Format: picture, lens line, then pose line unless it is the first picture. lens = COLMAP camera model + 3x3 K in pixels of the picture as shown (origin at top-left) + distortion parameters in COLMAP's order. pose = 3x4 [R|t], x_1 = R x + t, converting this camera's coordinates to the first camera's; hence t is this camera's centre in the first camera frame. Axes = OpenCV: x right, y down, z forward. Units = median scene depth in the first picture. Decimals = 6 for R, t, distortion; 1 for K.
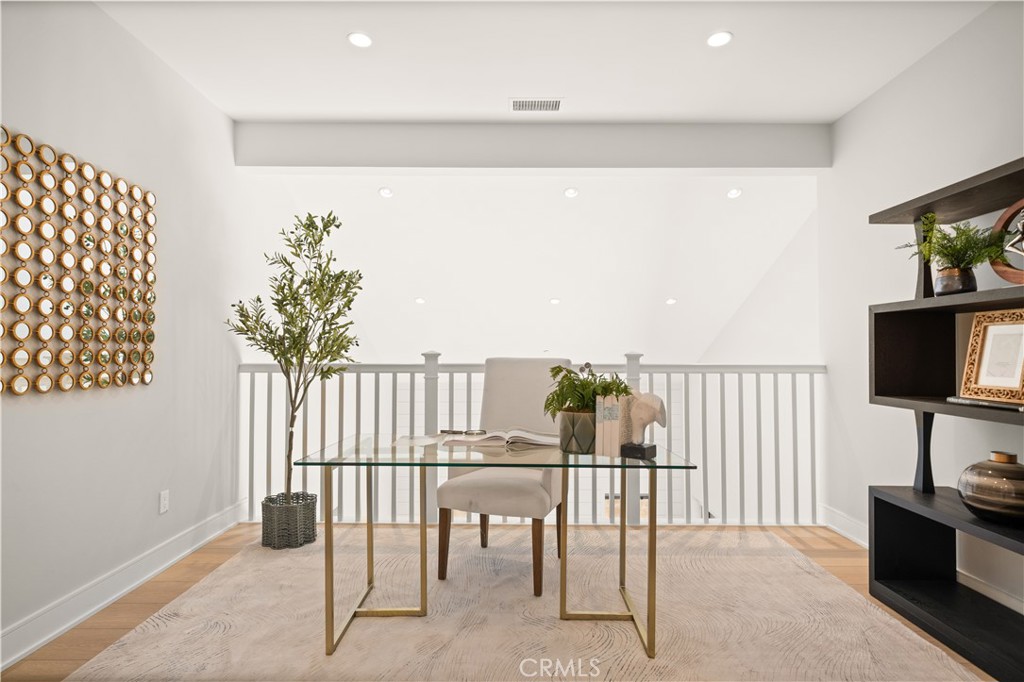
lens RADIAL K [[528.4, 0, 515.4], [0, 528.4, 340.2], [0, 0, 1]] dist [0.000021, -0.000108]
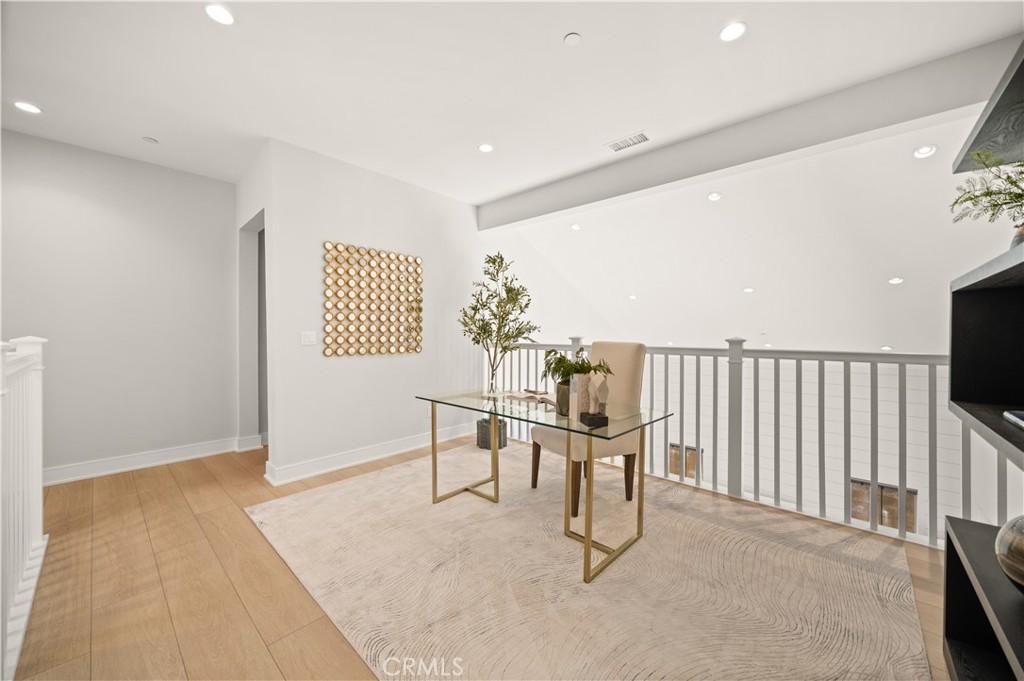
lens RADIAL K [[374.0, 0, 519.6], [0, 374.0, 337.4], [0, 0, 1]] dist [-0.006680, -0.000180]
pose [[0.748450, 0.004053, -0.663179, 0.439768], [0.008107, 0.999851, 0.015260, 0.008108], [0.663142, -0.016797, 0.748305, 0.155777]]
